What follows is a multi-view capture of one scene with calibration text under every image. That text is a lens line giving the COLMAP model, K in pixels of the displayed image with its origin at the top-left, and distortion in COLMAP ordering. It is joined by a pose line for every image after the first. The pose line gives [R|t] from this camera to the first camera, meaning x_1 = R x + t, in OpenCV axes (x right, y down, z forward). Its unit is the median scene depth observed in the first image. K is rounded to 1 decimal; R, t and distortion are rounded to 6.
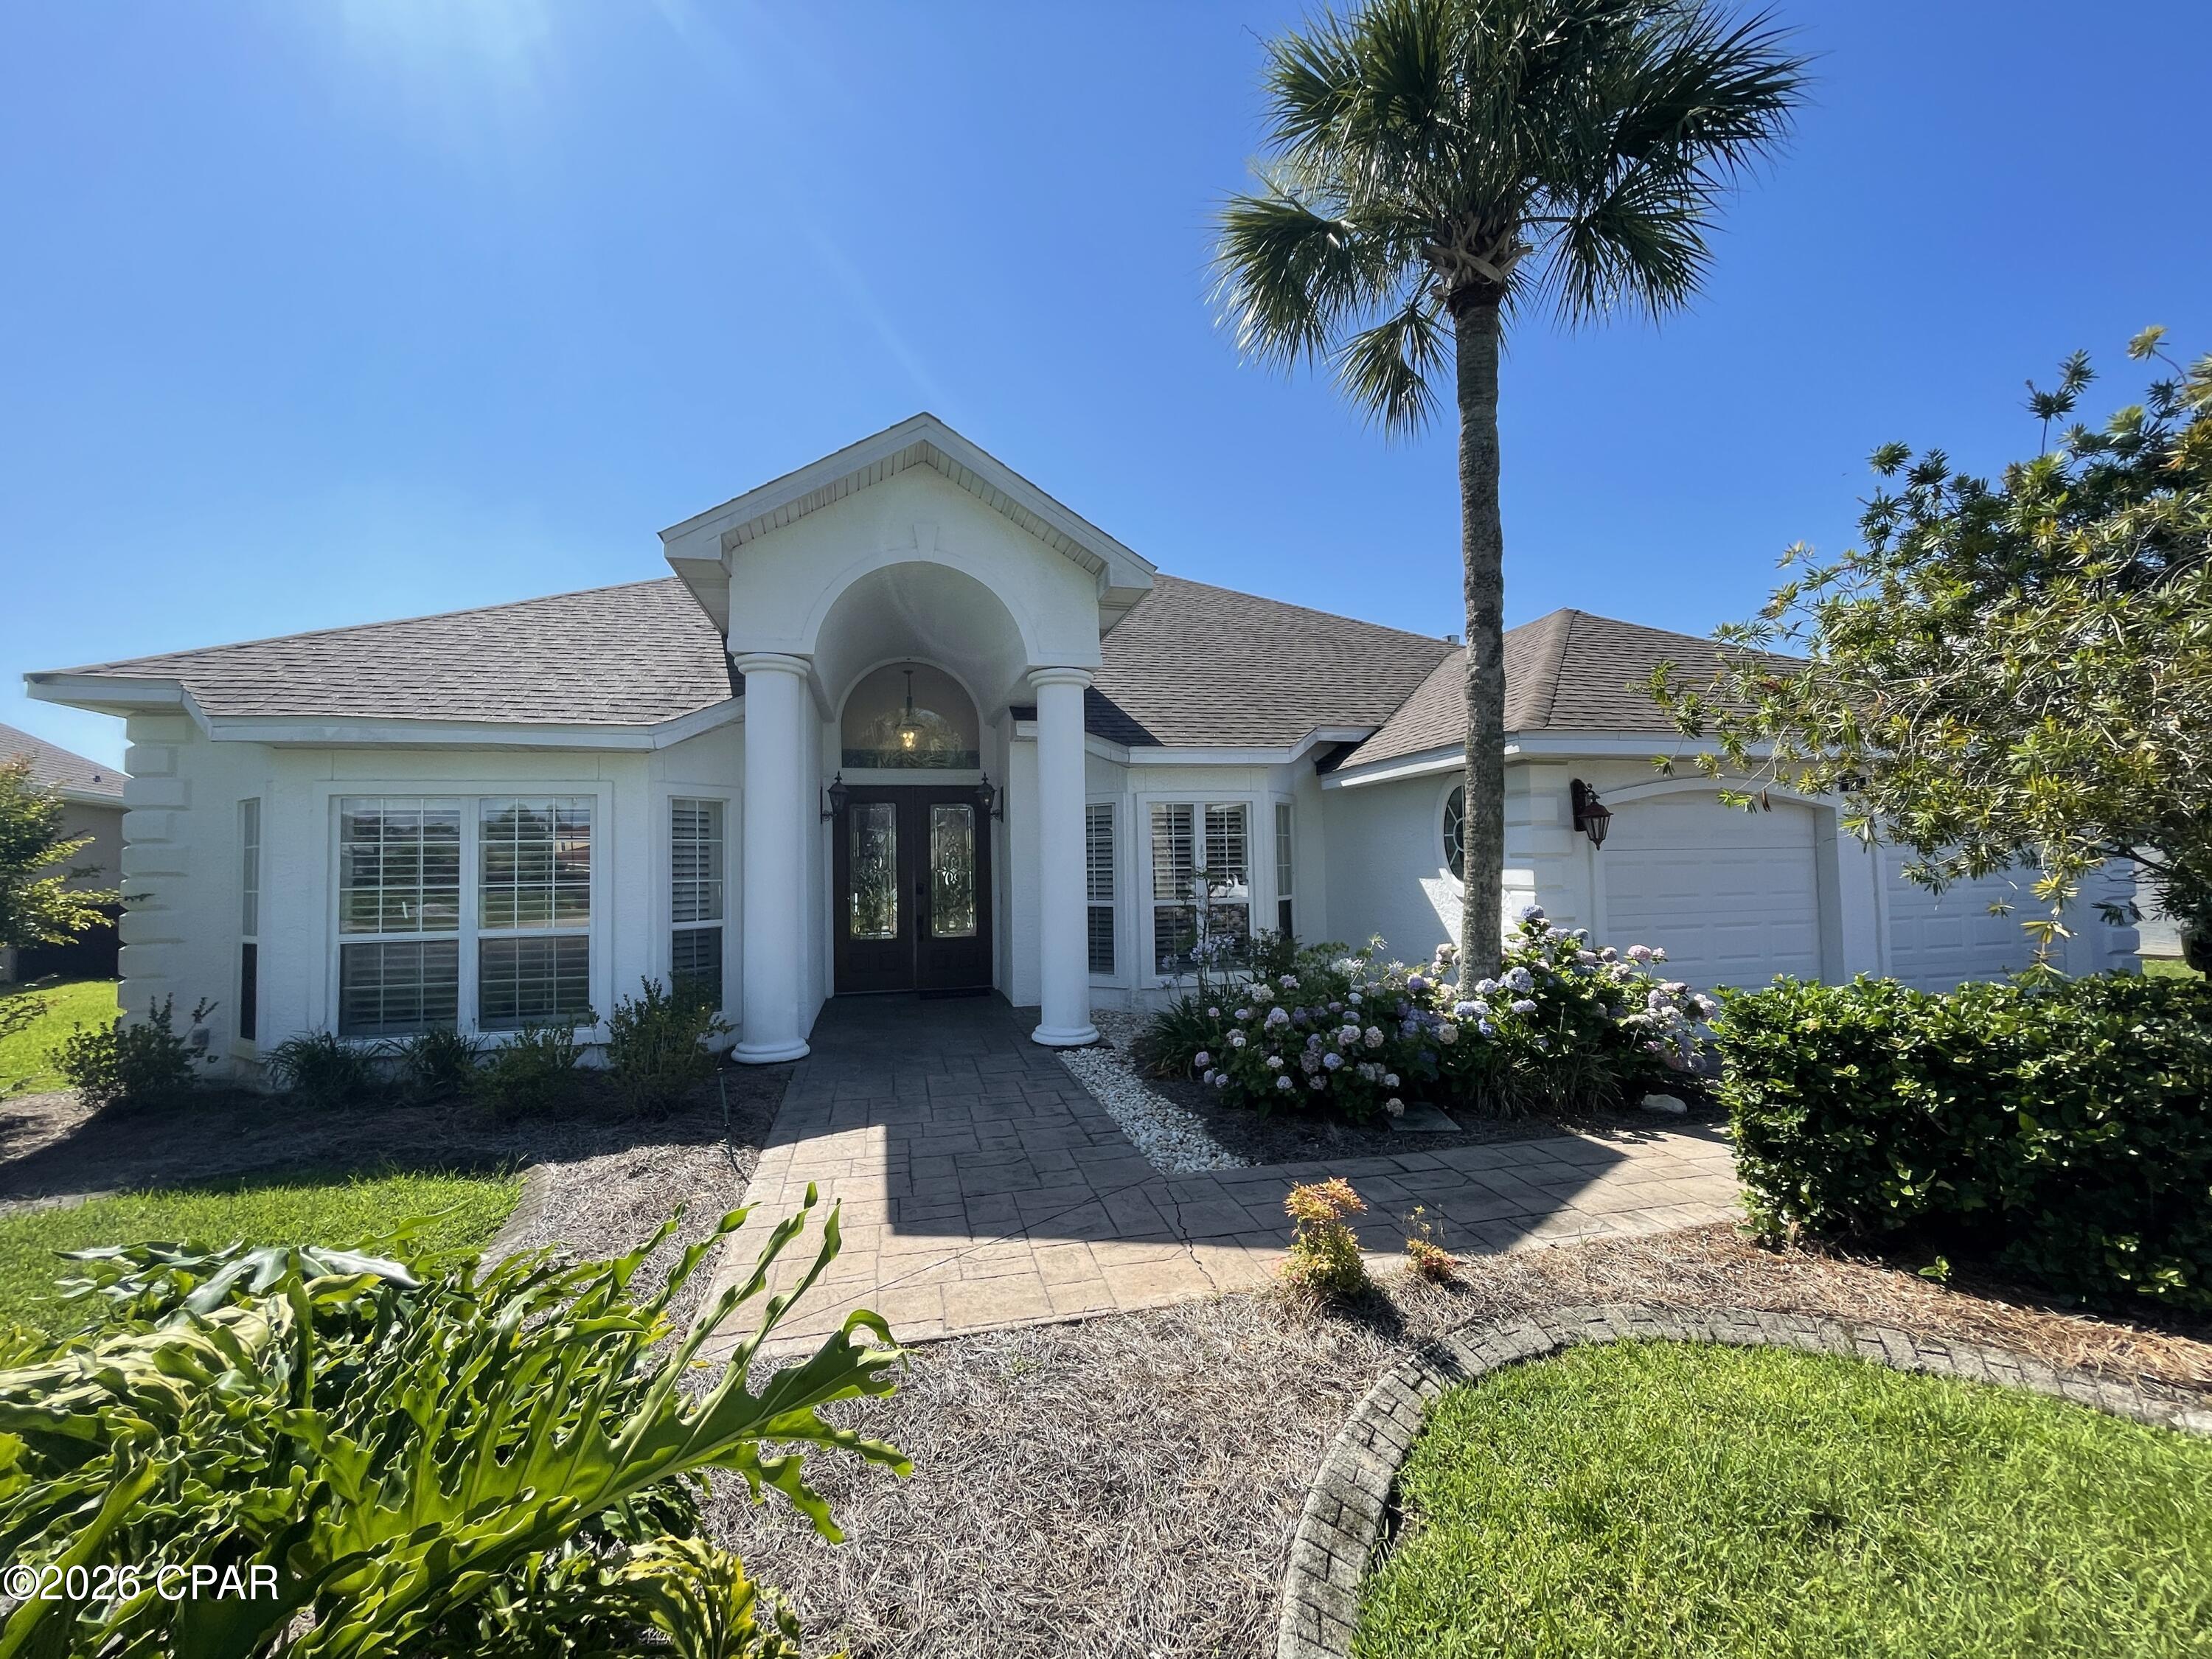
lens RADIAL K [[882.0, 0, 1106.0], [0, 882.0, 829.5], [0, 0, 1]] dist [-0.002030, -0.000046]
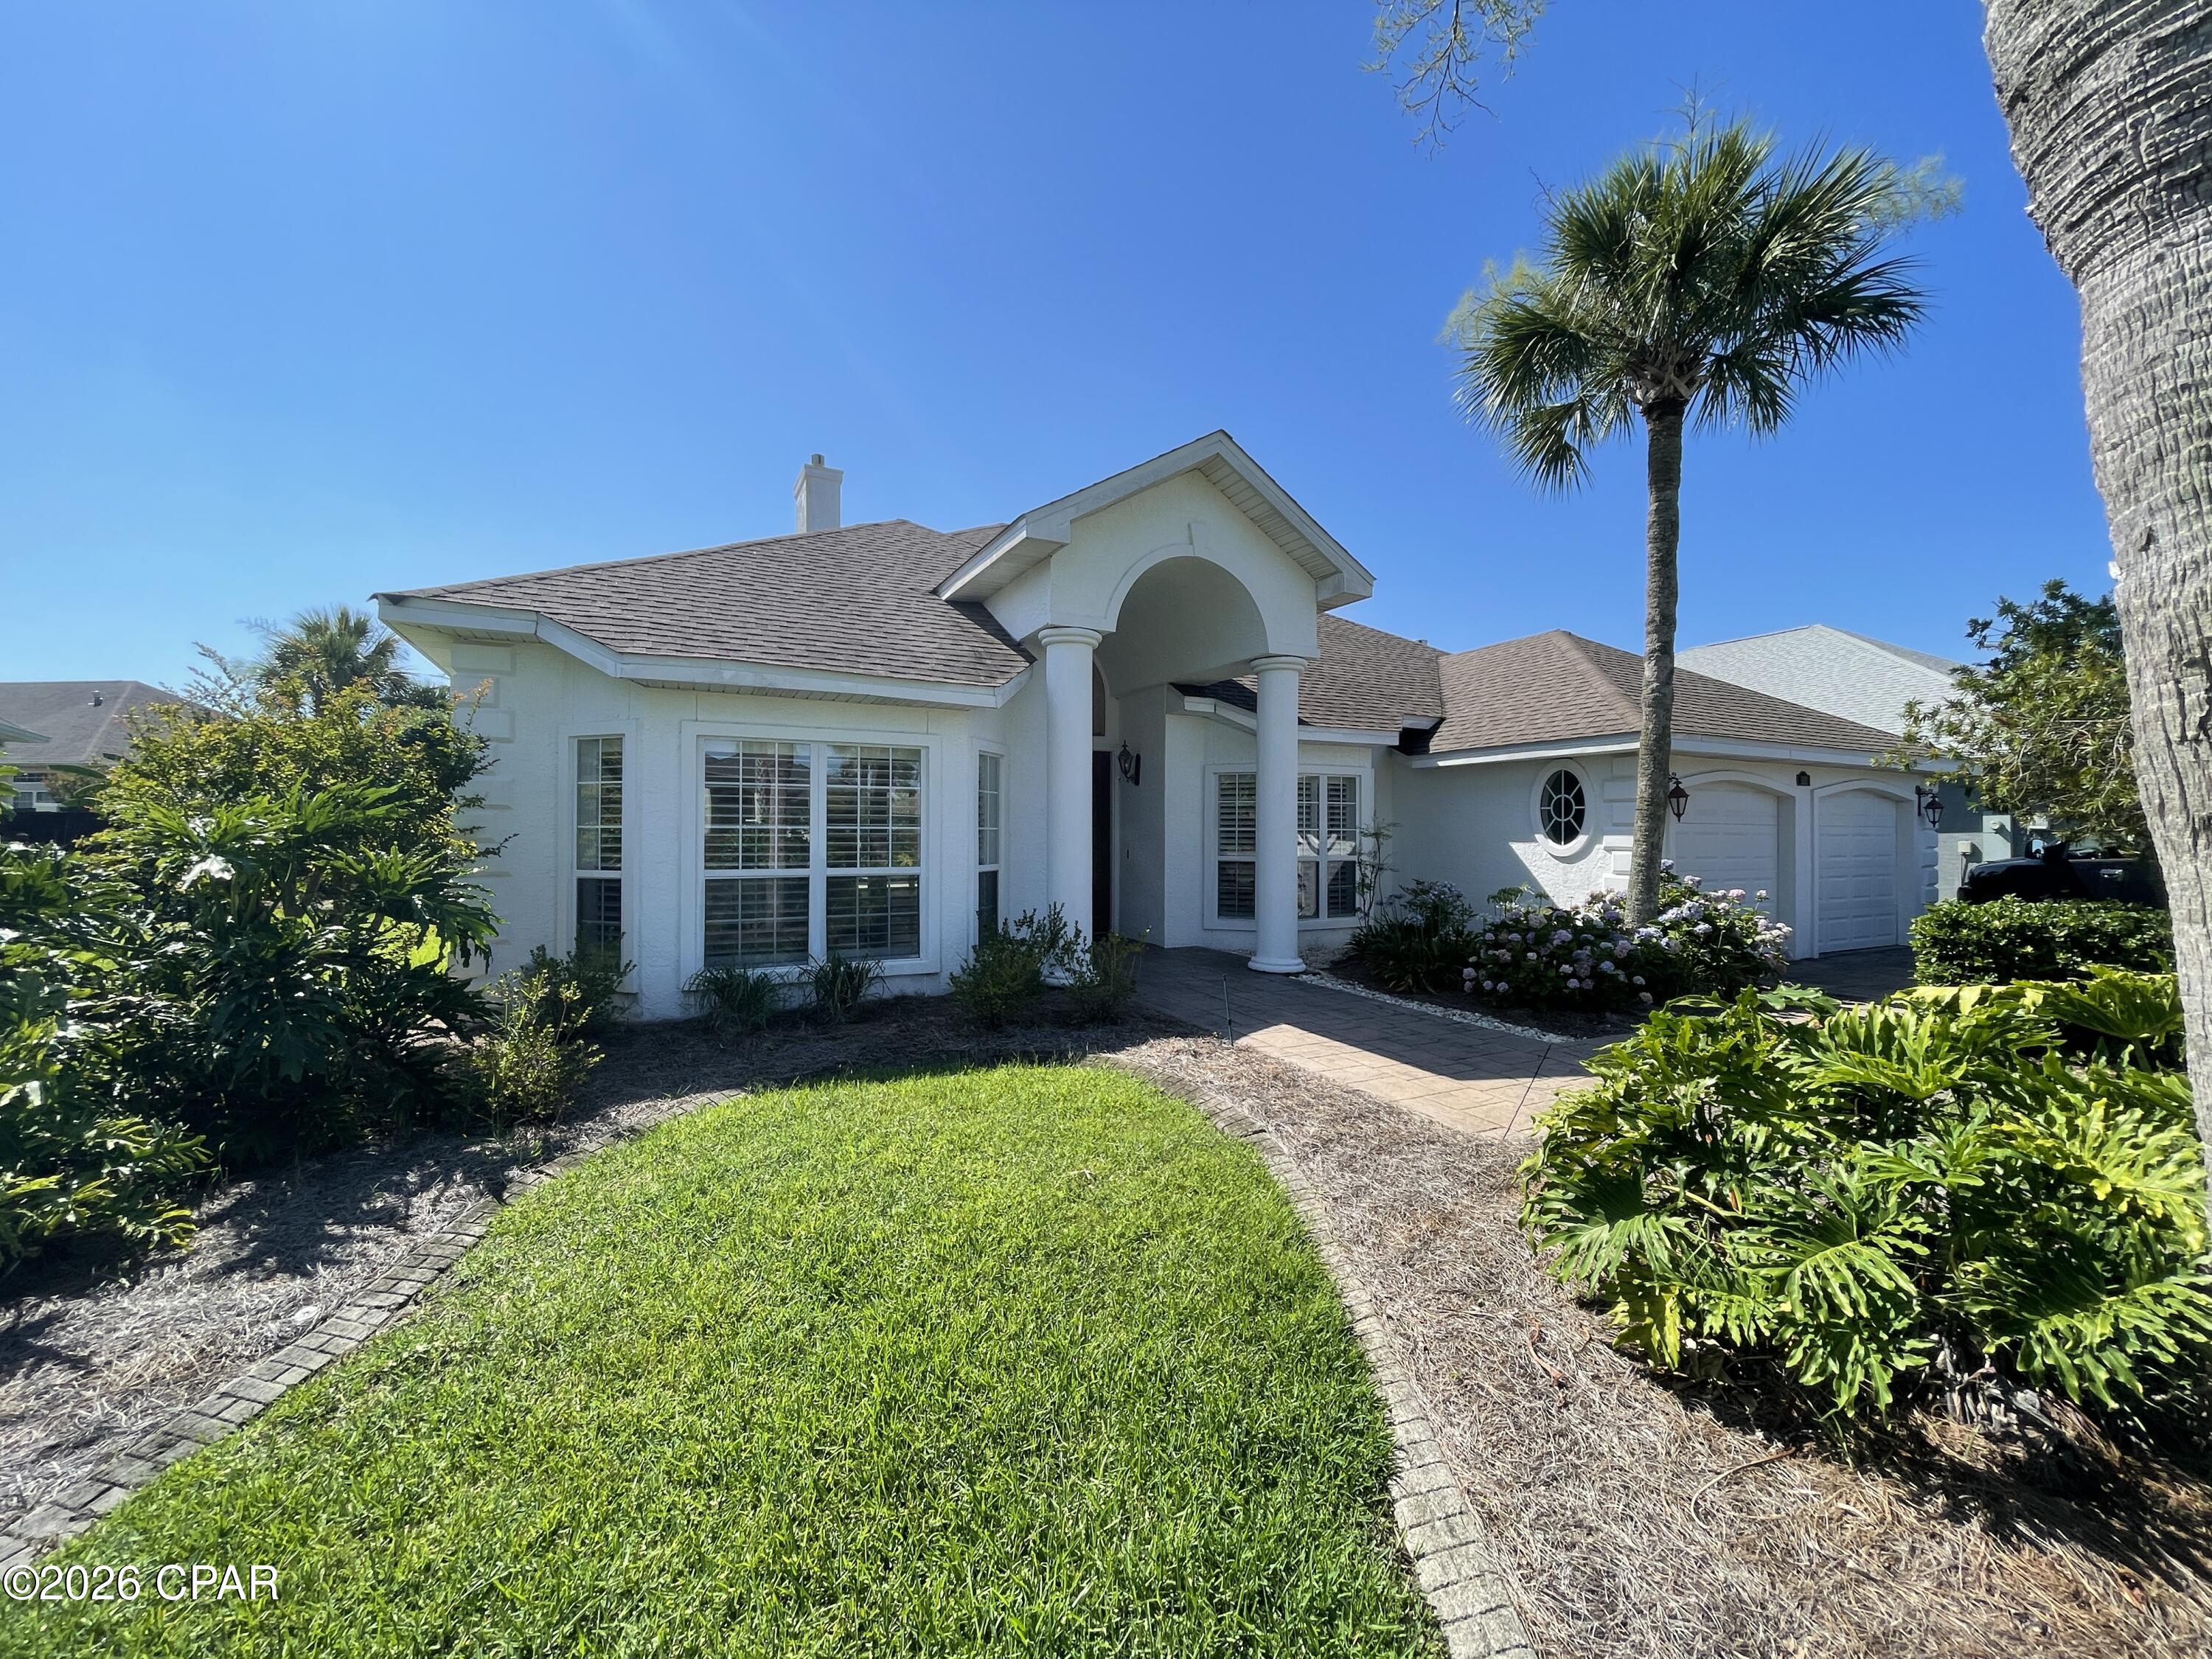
lens RADIAL K [[882.2, 0, 1106.0], [0, 882.2, 829.5], [0, 0, 1]] dist [0.000949, 0.000103]
pose [[0.972184, 0.024963, 0.232884, -0.592165], [-0.032756, 0.999023, 0.029654, 0.022563], [-0.231916, -0.036458, 0.972052, -0.110383]]
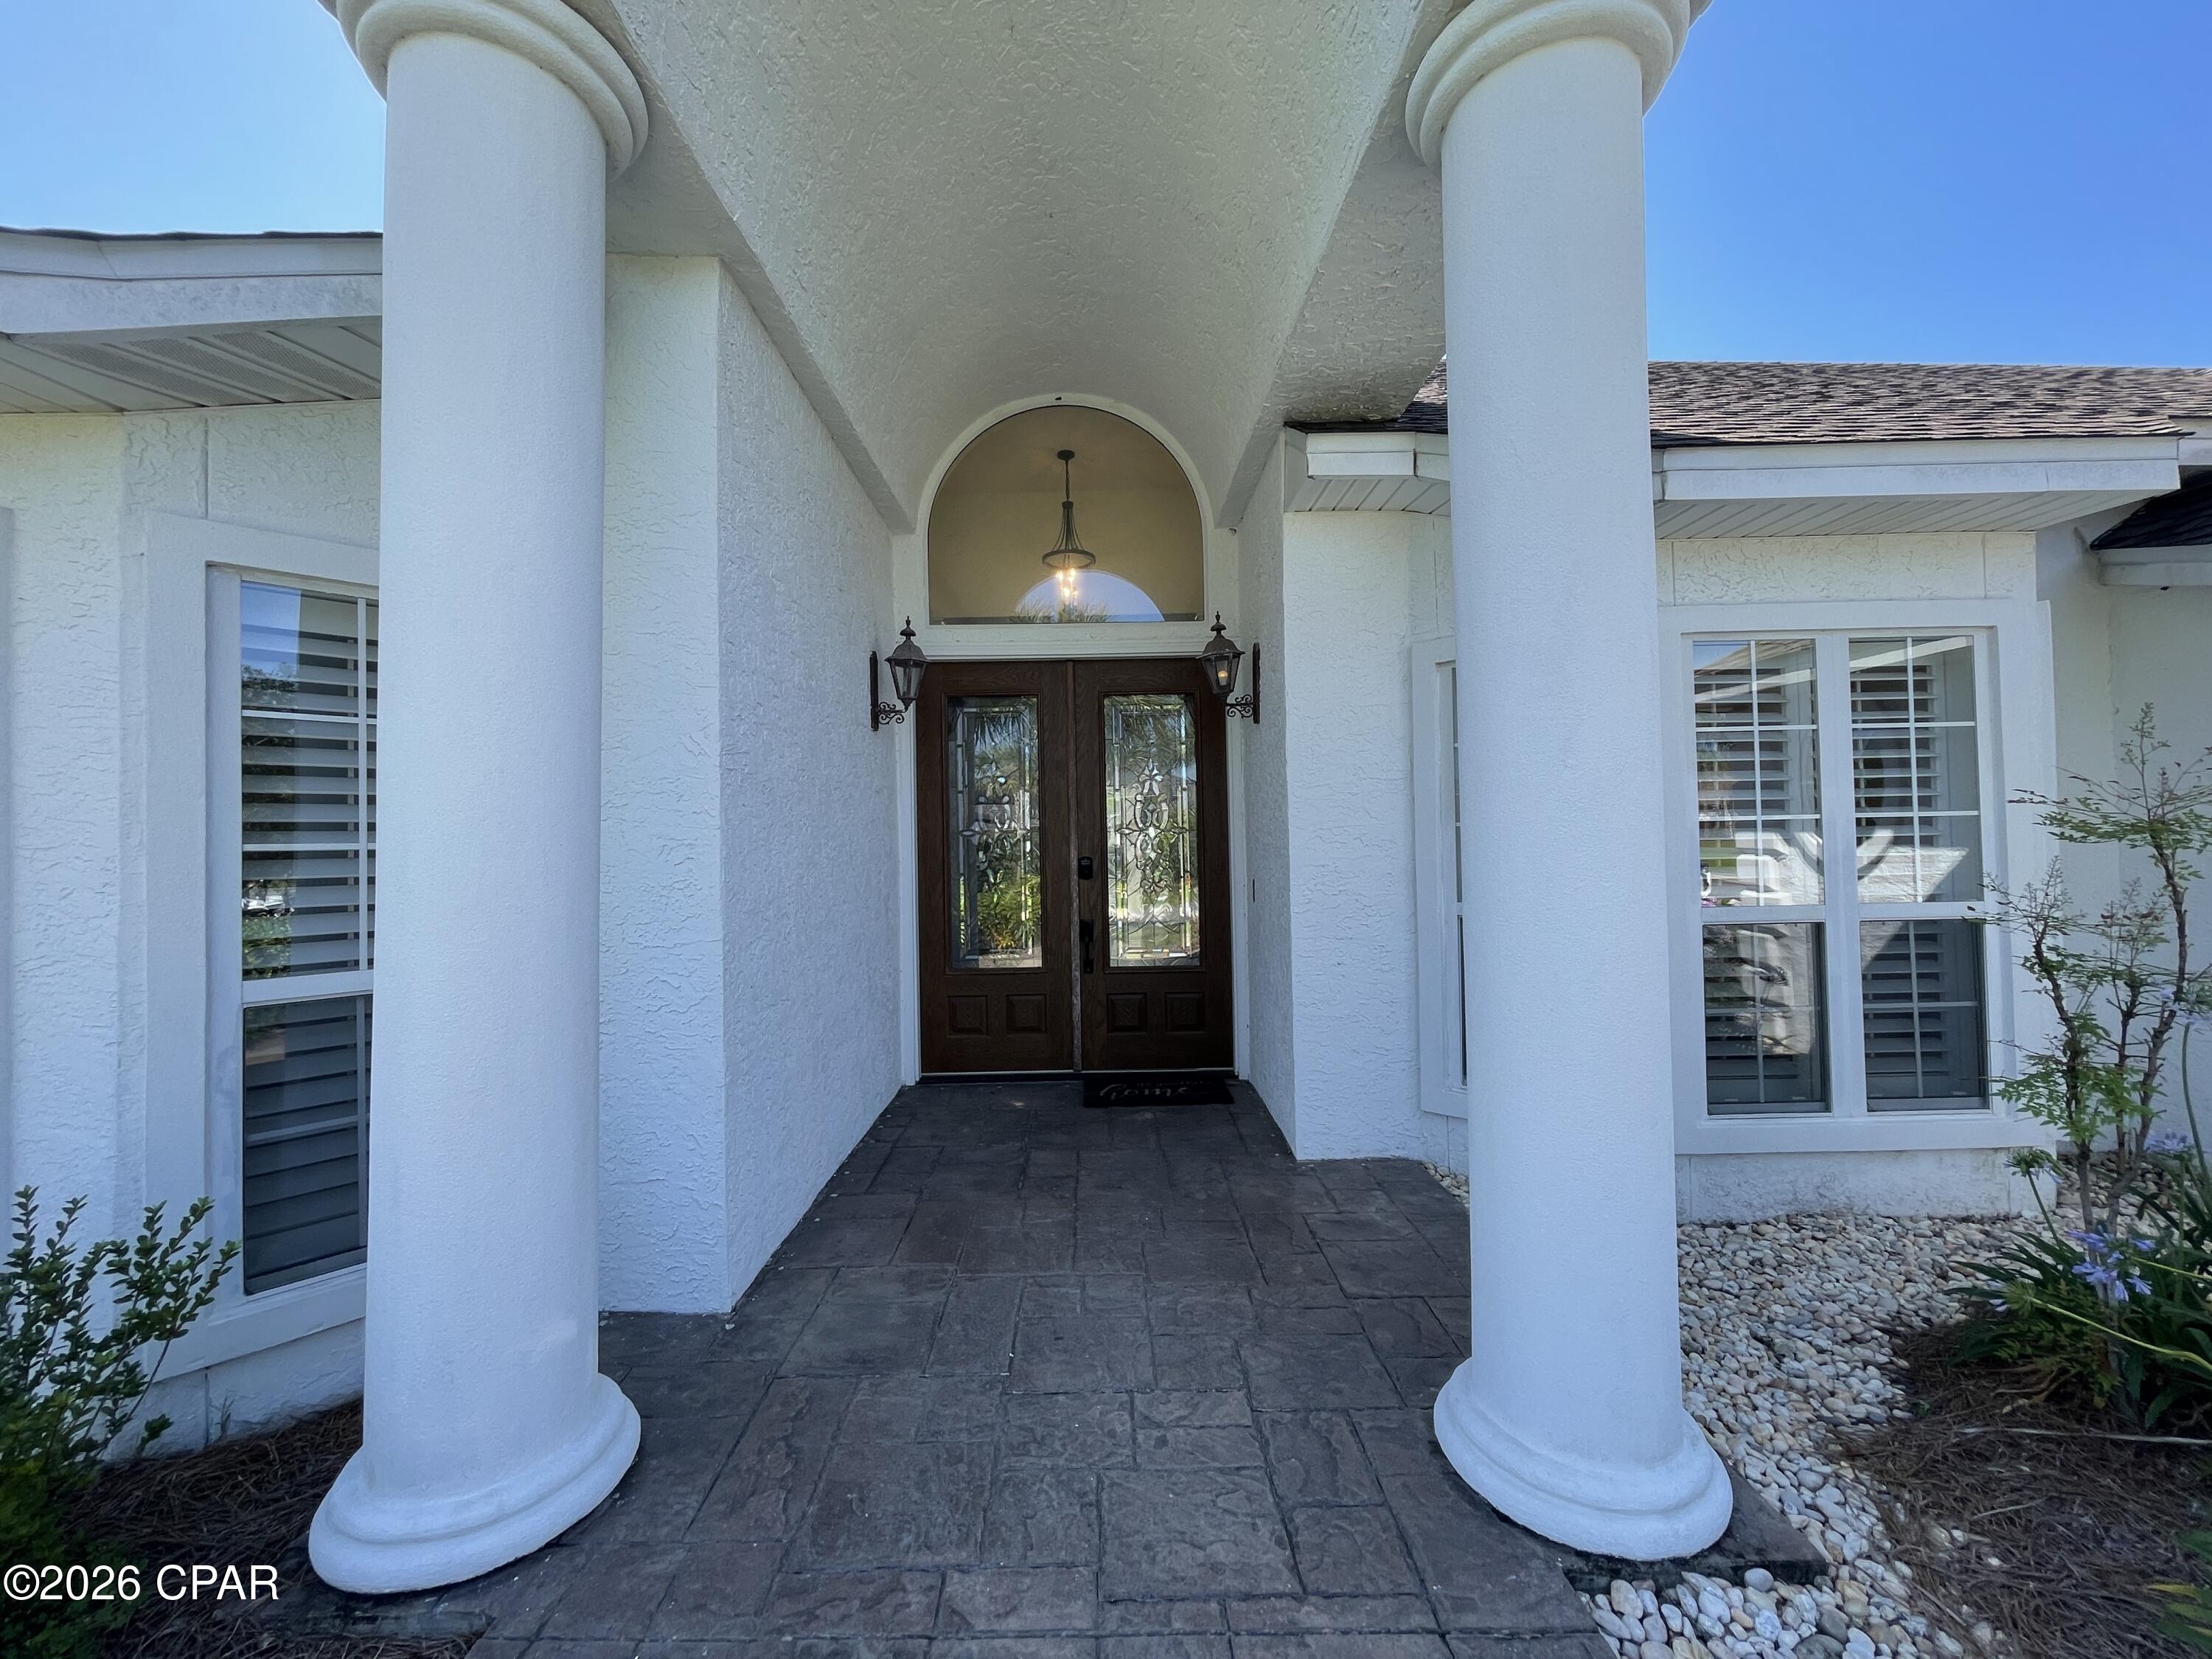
lens RADIAL K [[882.2, 0, 1106.0], [0, 882.2, 829.5], [0, 0, 1]] dist [0.000949, 0.000103]
pose [[0.973412, -0.000071, -0.229060, -0.126800], [0.007072, 0.999533, 0.029744, 0.045877], [0.228951, -0.030573, 0.972958, 0.768791]]
